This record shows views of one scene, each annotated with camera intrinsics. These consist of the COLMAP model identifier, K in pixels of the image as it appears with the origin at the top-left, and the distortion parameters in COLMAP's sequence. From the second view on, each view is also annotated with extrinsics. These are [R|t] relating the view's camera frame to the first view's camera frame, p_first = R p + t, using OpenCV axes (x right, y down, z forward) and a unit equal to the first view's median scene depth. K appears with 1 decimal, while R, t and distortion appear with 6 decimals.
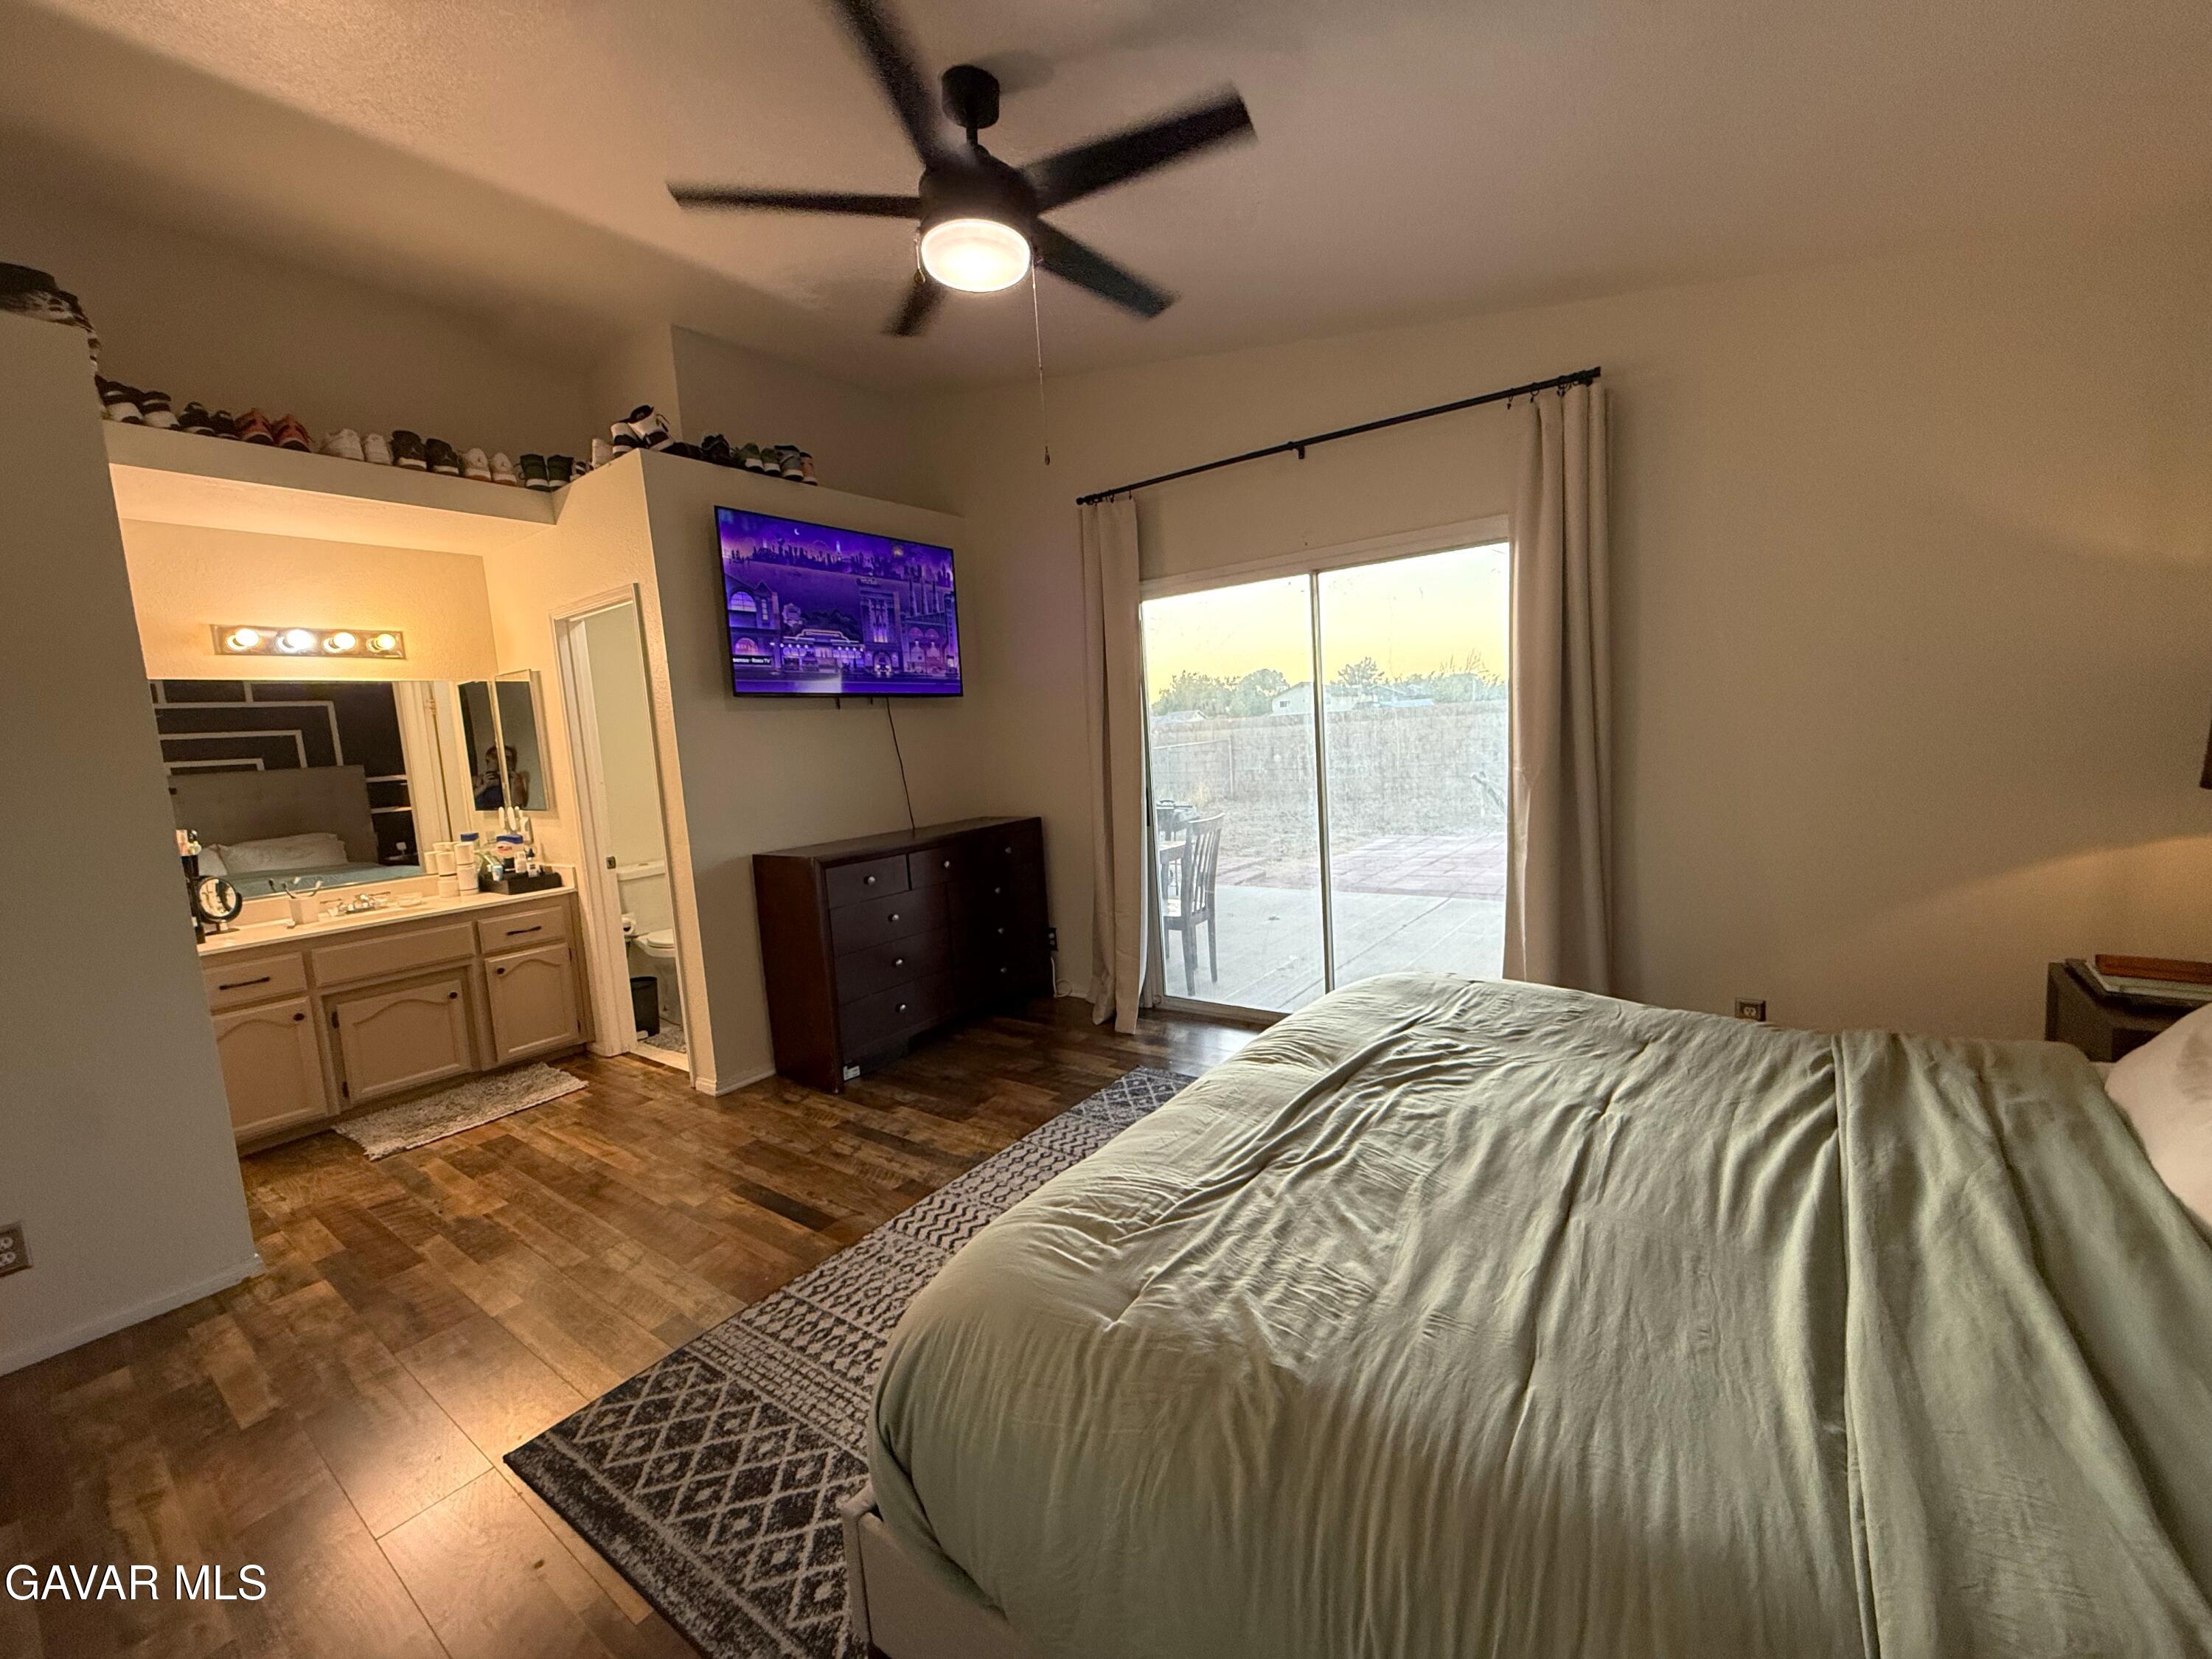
lens RADIAL K [[895.8, 0, 1108.1], [0, 895.8, 827.6], [0, 0, 1]] dist [-0.004557, 0.000841]
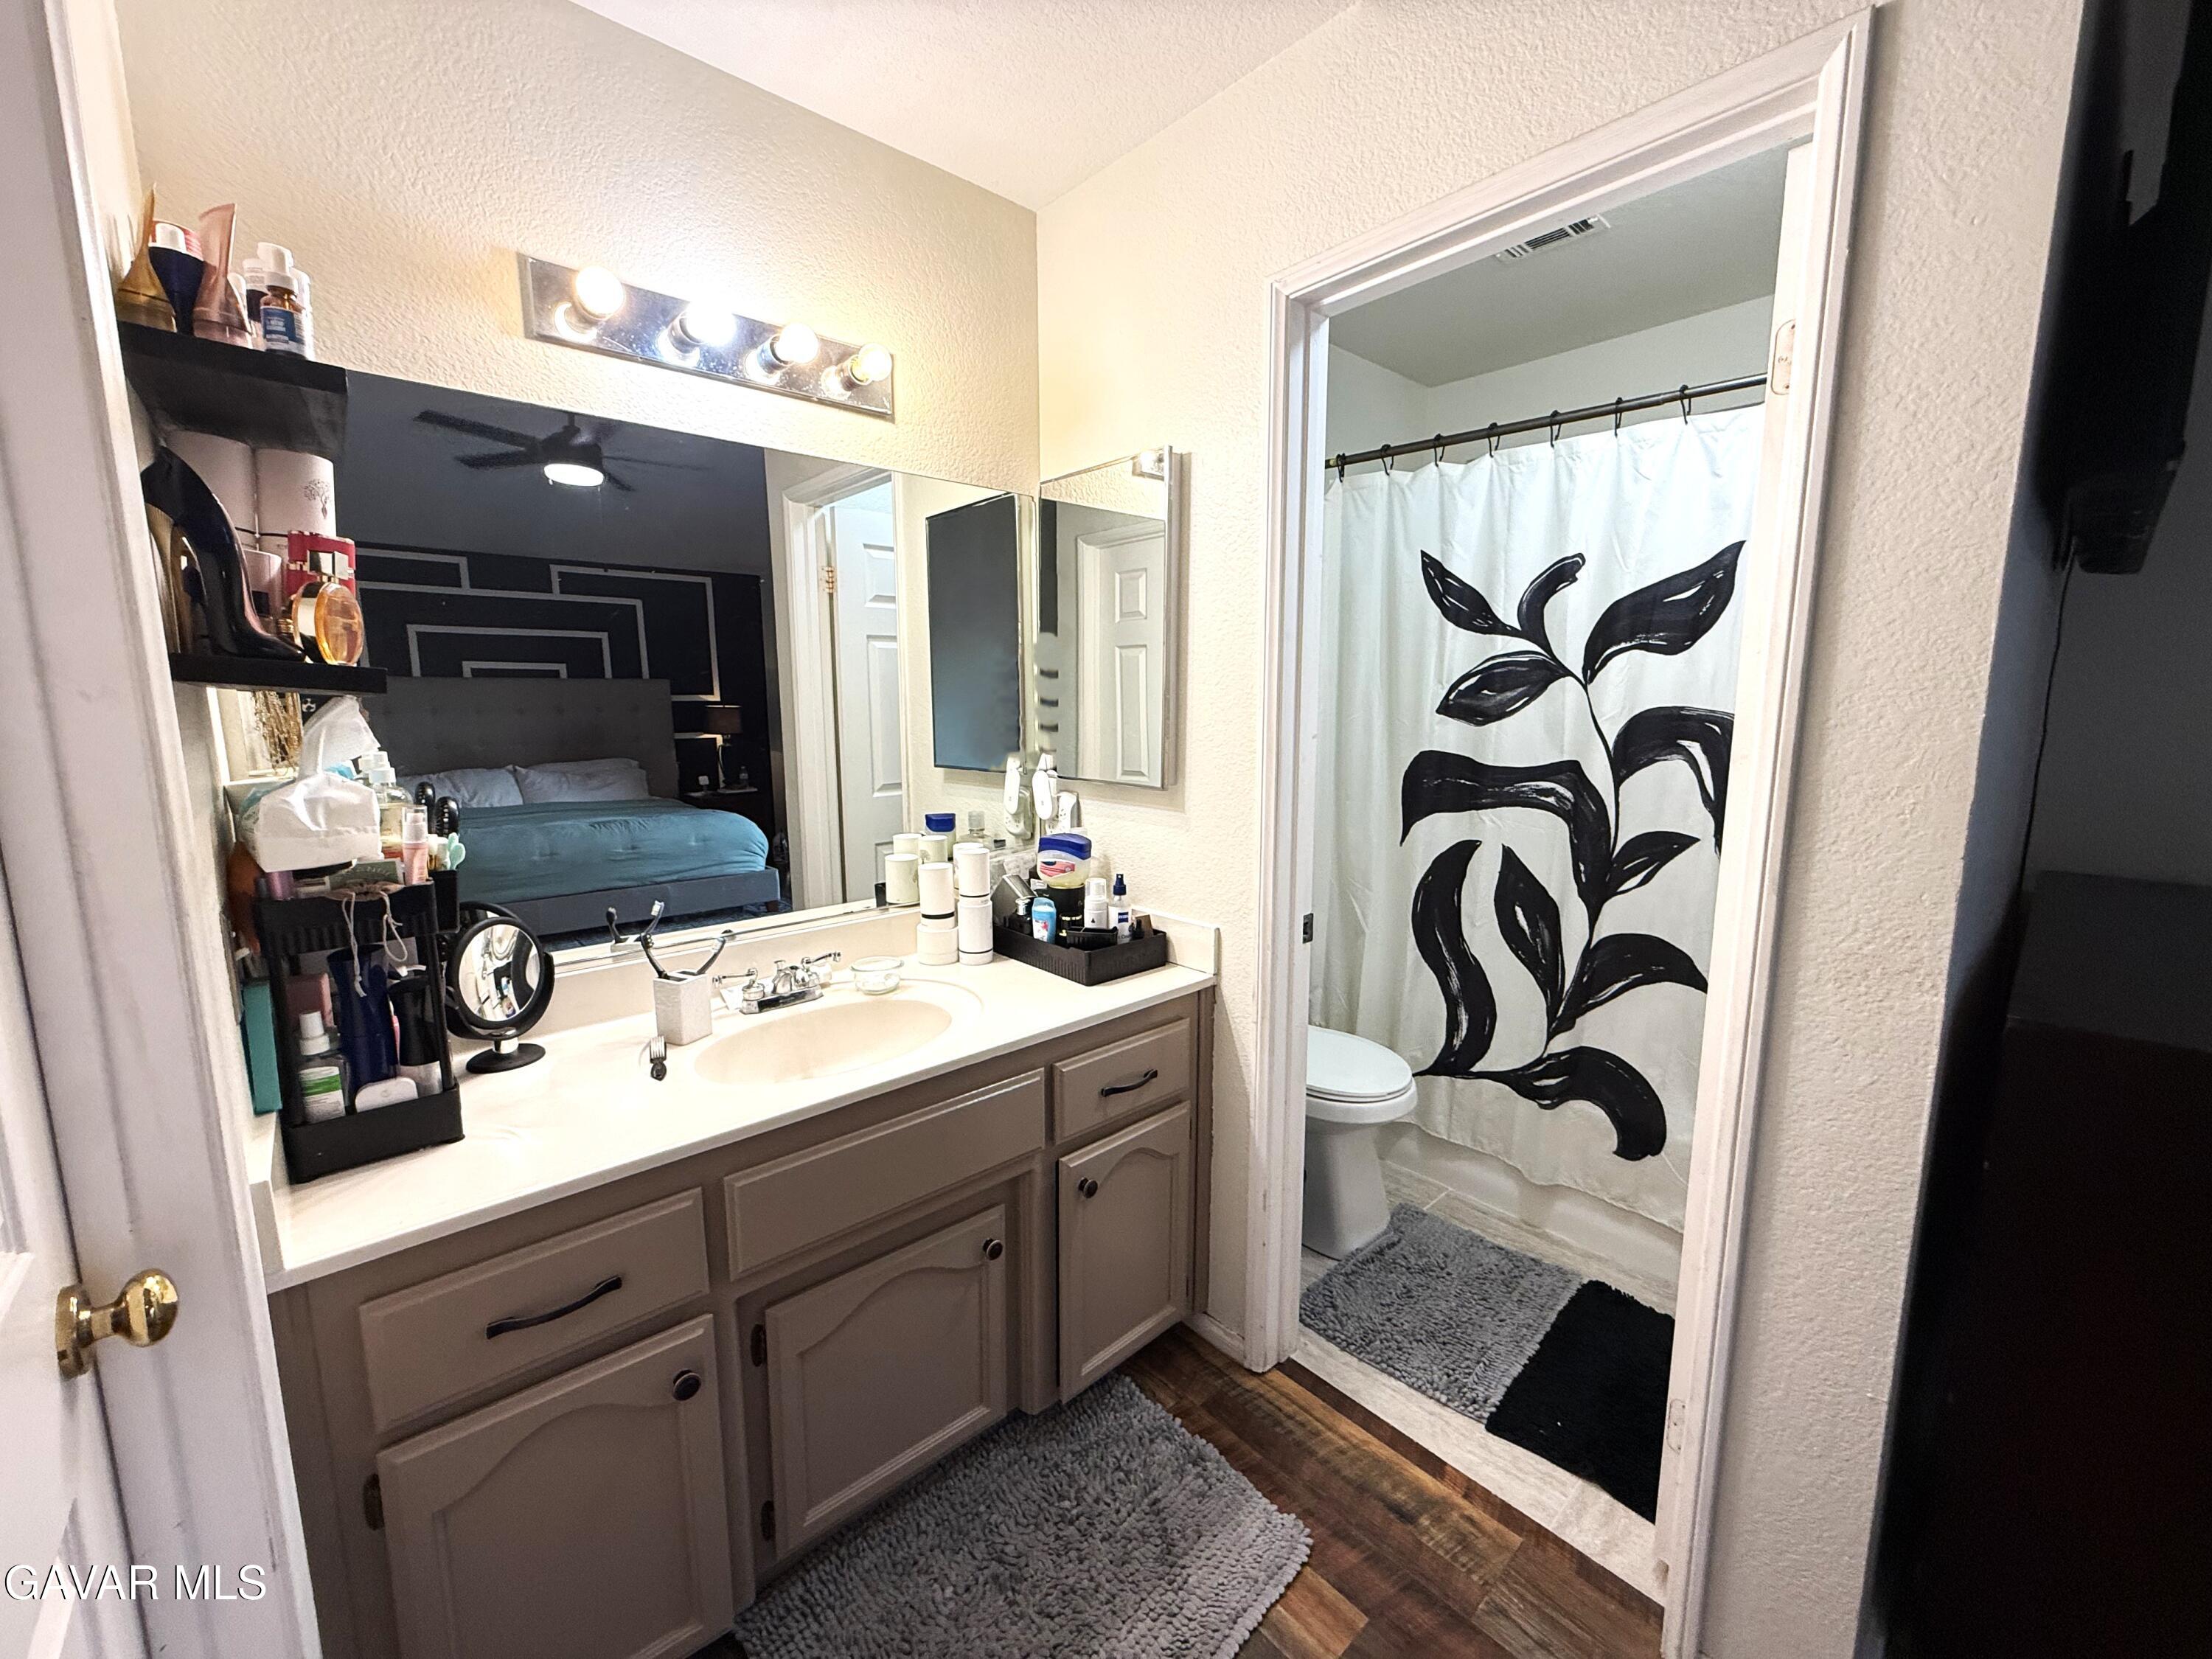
lens RADIAL K [[895.8, 0, 1102.0], [0, 895.8, 828.9], [0, 0, 1]] dist [-0.004557, 0.000841]
pose [[0.975569, 0.090650, -0.200118, -0.569629], [-0.081360, 0.995211, 0.054186, -0.021464], [0.204071, -0.036580, 0.978272, 0.573841]]
